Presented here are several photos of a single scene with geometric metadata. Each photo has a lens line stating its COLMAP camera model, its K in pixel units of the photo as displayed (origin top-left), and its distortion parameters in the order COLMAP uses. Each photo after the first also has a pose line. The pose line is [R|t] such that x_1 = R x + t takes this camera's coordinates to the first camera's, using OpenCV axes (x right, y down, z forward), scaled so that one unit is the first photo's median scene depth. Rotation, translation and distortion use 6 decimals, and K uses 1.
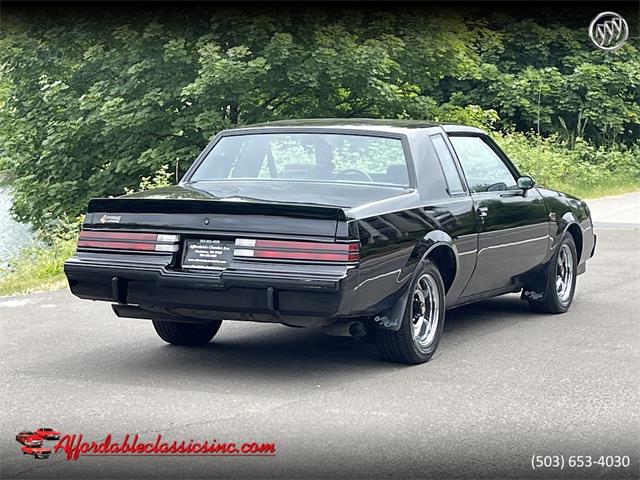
lens RADIAL K [[1562.4, 0, 316.1], [0, 1562.4, 240.2], [0, 0, 1]] dist [0.422048, 0.000000]
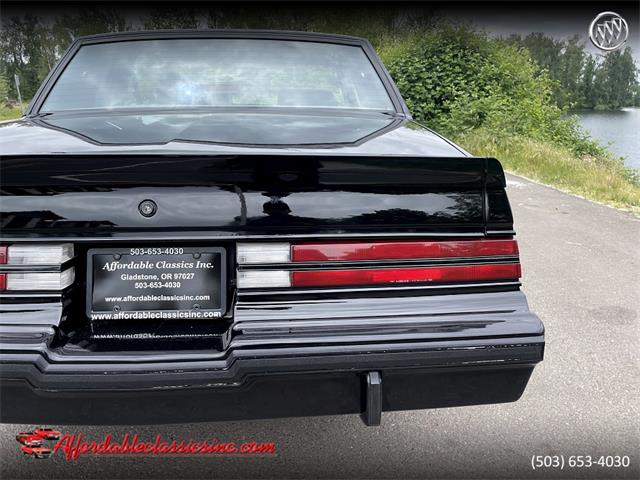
lens RADIAL K [[488.6, 0, 315.9], [0, 488.6, 237.4], [0, 0, 1]] dist [0.049834, -0.068057]
pose [[0.893992, -0.137330, 0.426519, -0.085145], [0.050312, 0.976621, 0.208997, -0.028358], [-0.445249, -0.165383, 0.880001, 0.863371]]
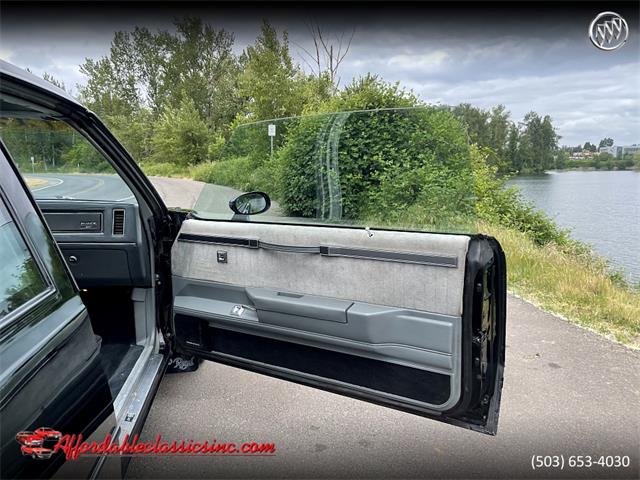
lens RADIAL K [[488.6, 0, 317.1], [0, 488.6, 237.3], [0, 0, 1]] dist [0.049834, -0.068057]
pose [[0.838499, -0.101097, 0.535442, 0.099085], [0.061840, 0.993945, 0.090826, -0.050984], [-0.541382, -0.043046, 0.839674, 1.038861]]
